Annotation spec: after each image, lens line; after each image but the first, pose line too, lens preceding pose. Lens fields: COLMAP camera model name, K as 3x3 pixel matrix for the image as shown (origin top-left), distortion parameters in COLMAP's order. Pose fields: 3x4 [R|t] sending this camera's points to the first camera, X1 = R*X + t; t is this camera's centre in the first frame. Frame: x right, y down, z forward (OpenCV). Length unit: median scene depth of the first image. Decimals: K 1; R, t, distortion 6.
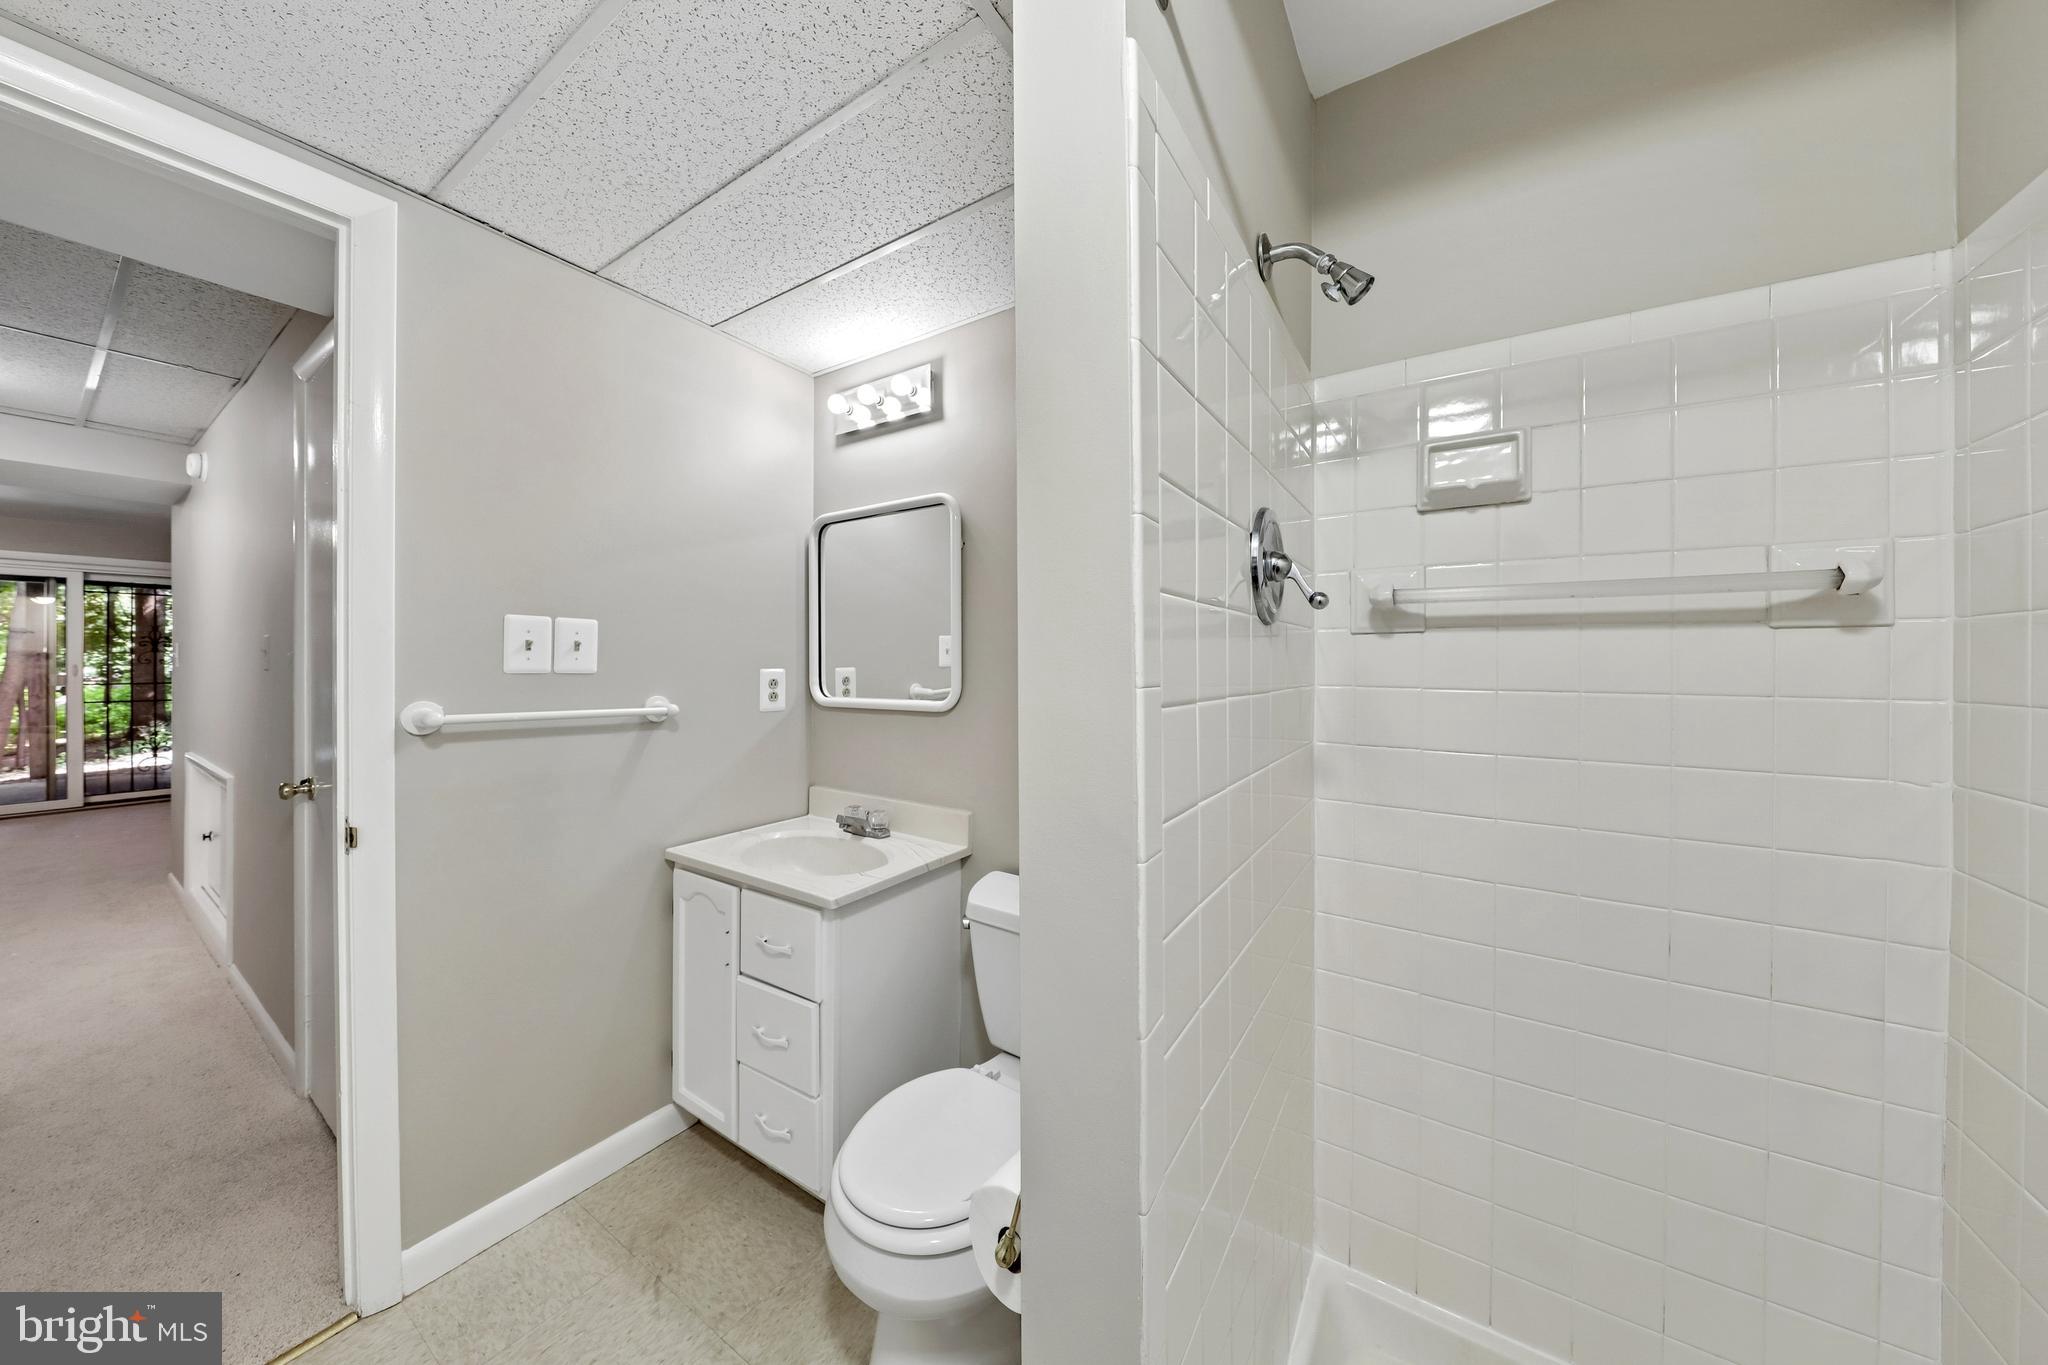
lens RADIAL K [[669.7, 0, 1024.0], [0, 669.7, 682.5], [0, 0, 1]] dist [-0.008031, -0.000056]
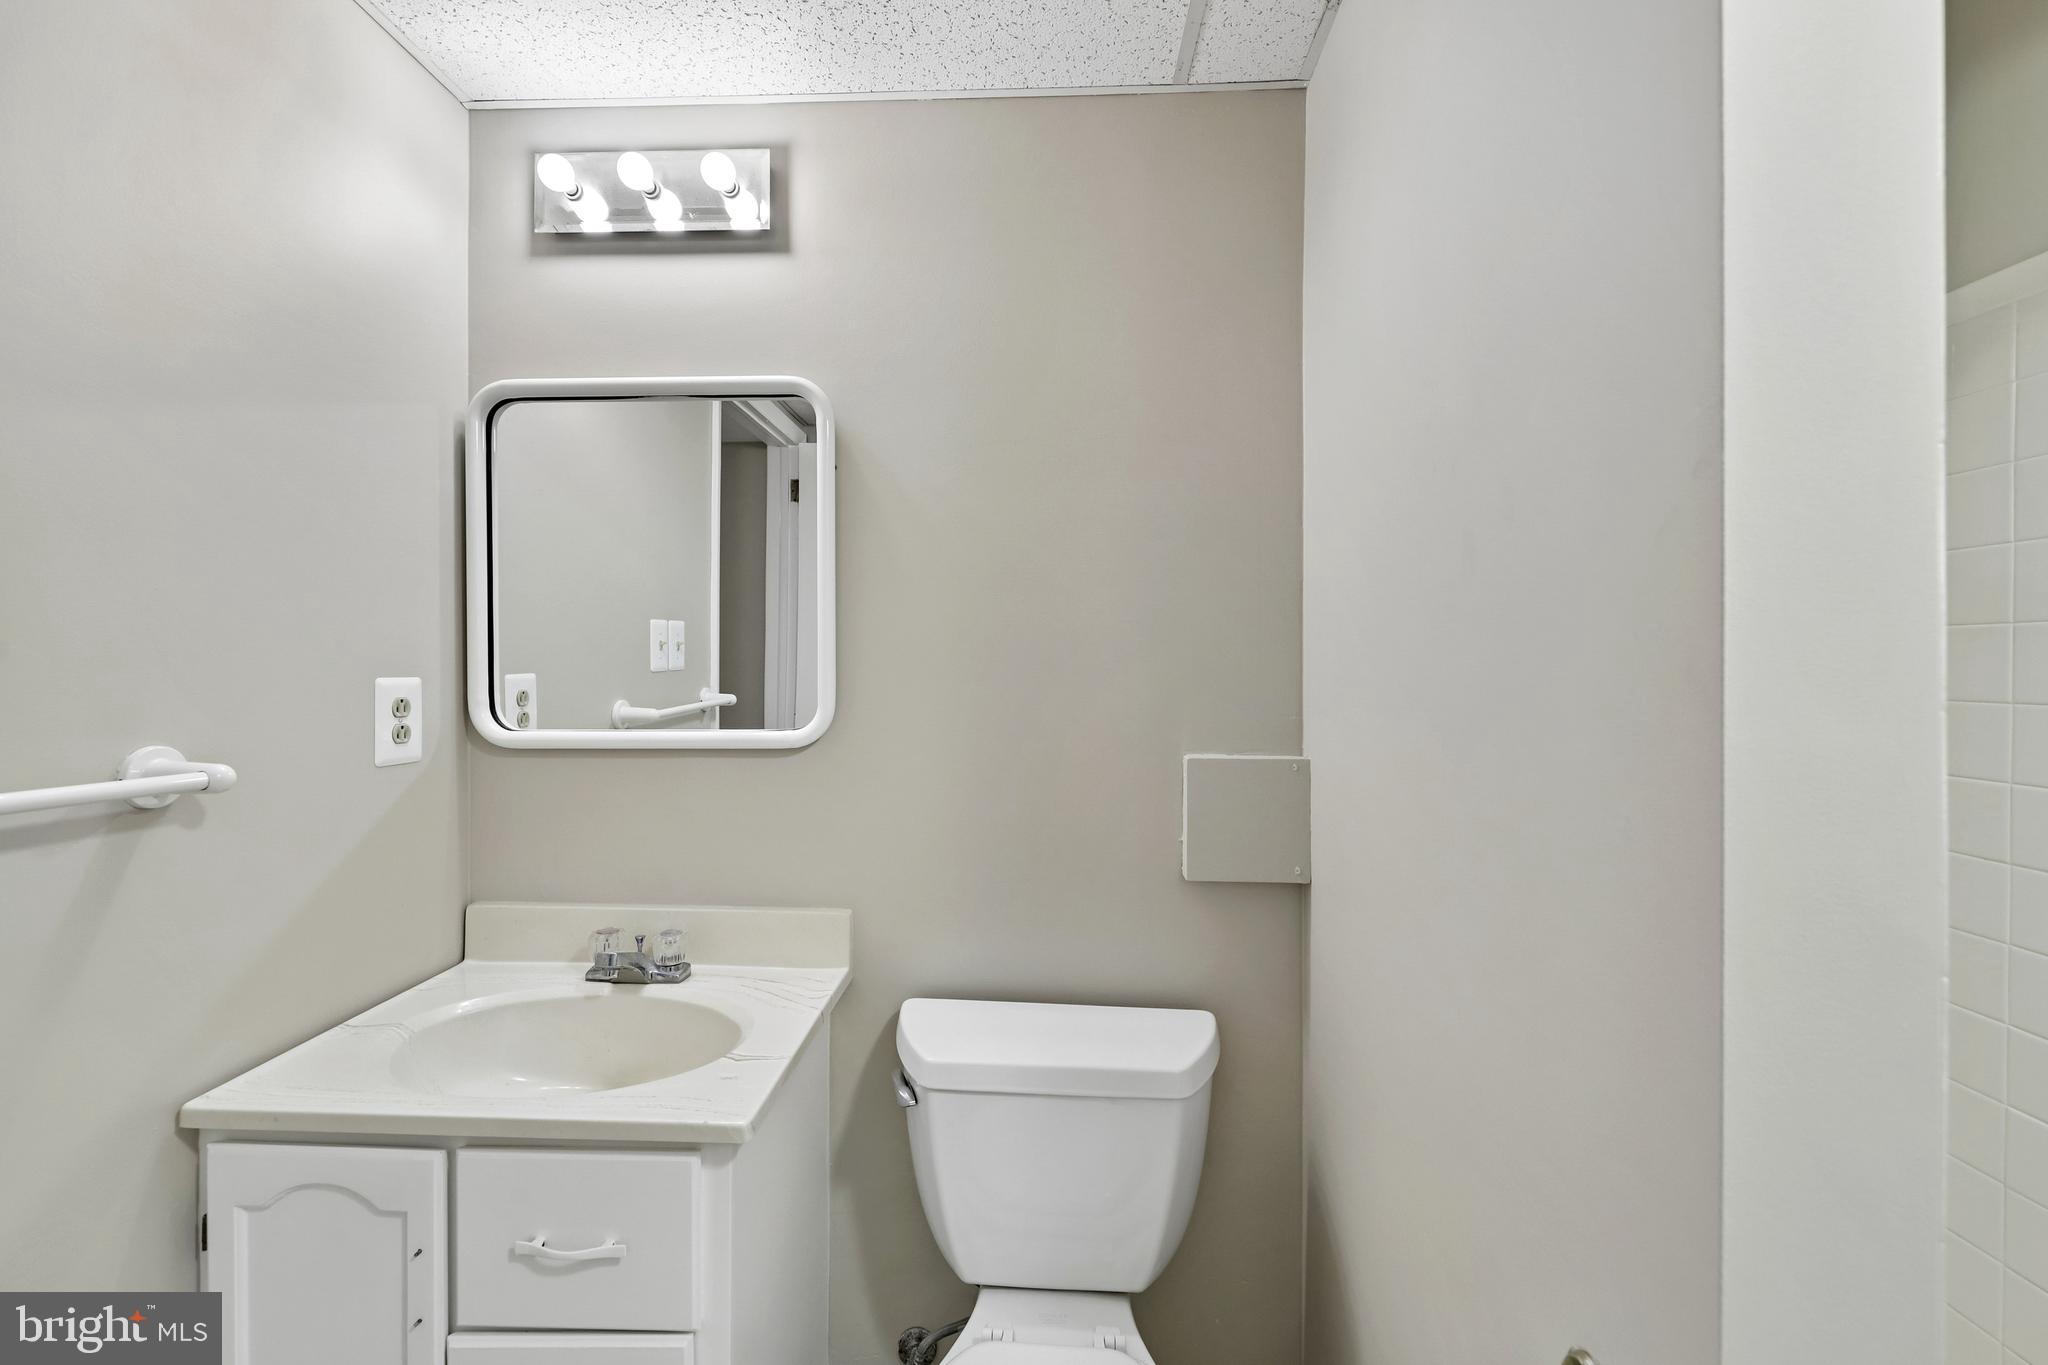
lens RADIAL K [[866.7, 0, 1022.0], [0, 866.7, 688.4], [0, 0, 1]] dist [-0.002041, -0.000597]
pose [[0.854415, -0.016932, 0.519315, -0.327893], [0.014966, 0.999856, 0.007977, -0.011529], [-0.519376, 0.000956, 0.854546, 0.229250]]
